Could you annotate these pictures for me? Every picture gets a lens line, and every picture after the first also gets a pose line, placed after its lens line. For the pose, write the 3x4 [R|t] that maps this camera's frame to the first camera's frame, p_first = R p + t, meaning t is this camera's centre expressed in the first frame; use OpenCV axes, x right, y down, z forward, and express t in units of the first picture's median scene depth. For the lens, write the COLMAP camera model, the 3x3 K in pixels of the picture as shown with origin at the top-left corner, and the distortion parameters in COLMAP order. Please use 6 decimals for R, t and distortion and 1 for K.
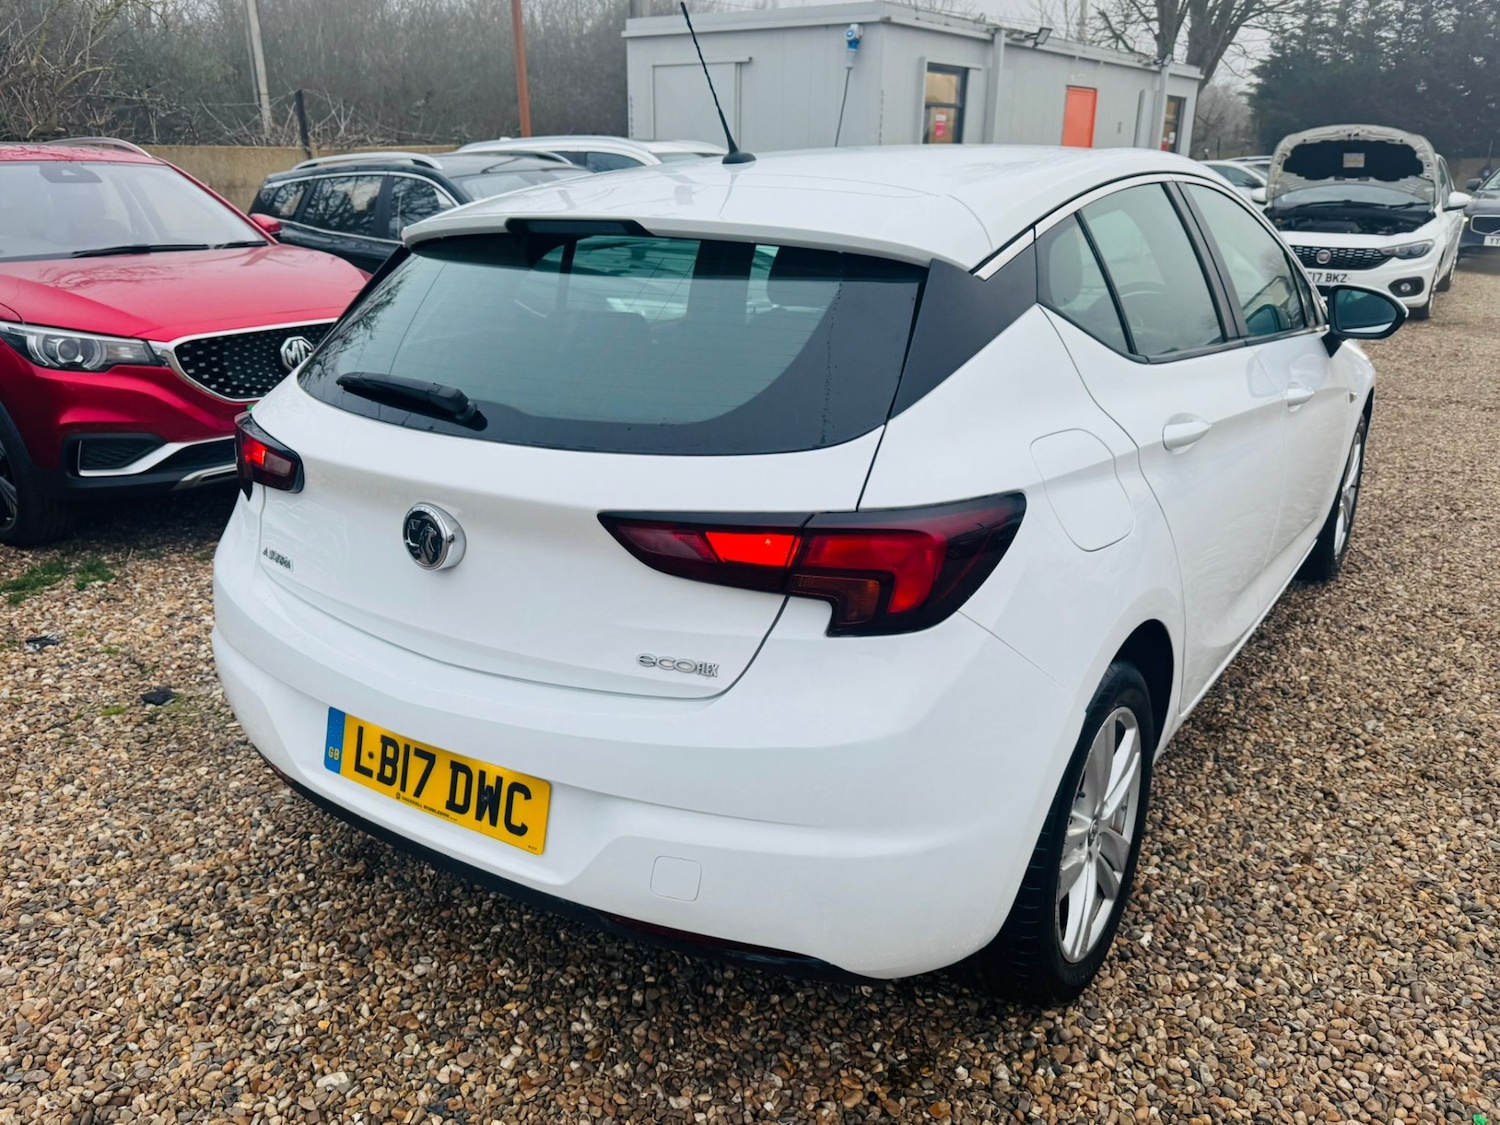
lens RADIAL K [[1040.9, 0, 741.2], [0, 1040.9, 560.1], [0, 0, 1]] dist [-0.003269, 0.002146]
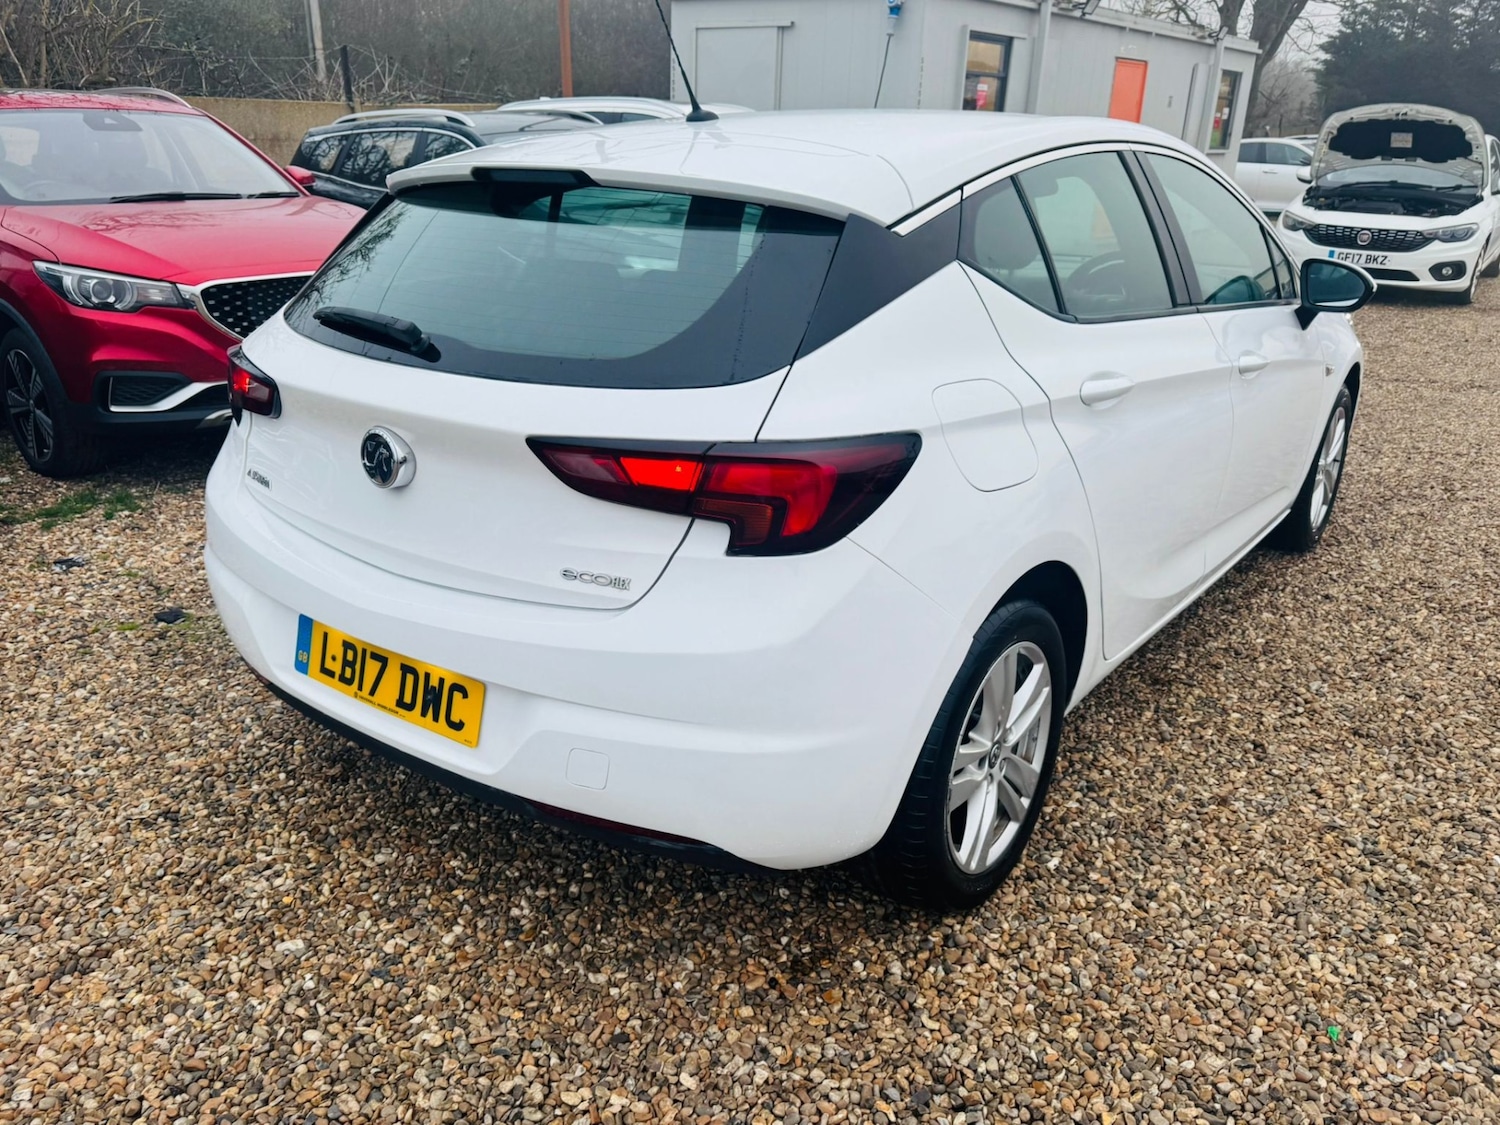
lens RADIAL K [[1040.9, 0, 760.2], [0, 1040.9, 565.0], [0, 0, 1]] dist [-0.003269, 0.002146]
pose [[0.998950, 0.035684, -0.028733, 0.104293], [-0.034758, 0.998879, 0.032126, 0.032558], [0.029848, -0.031094, 0.999071, -0.069912]]
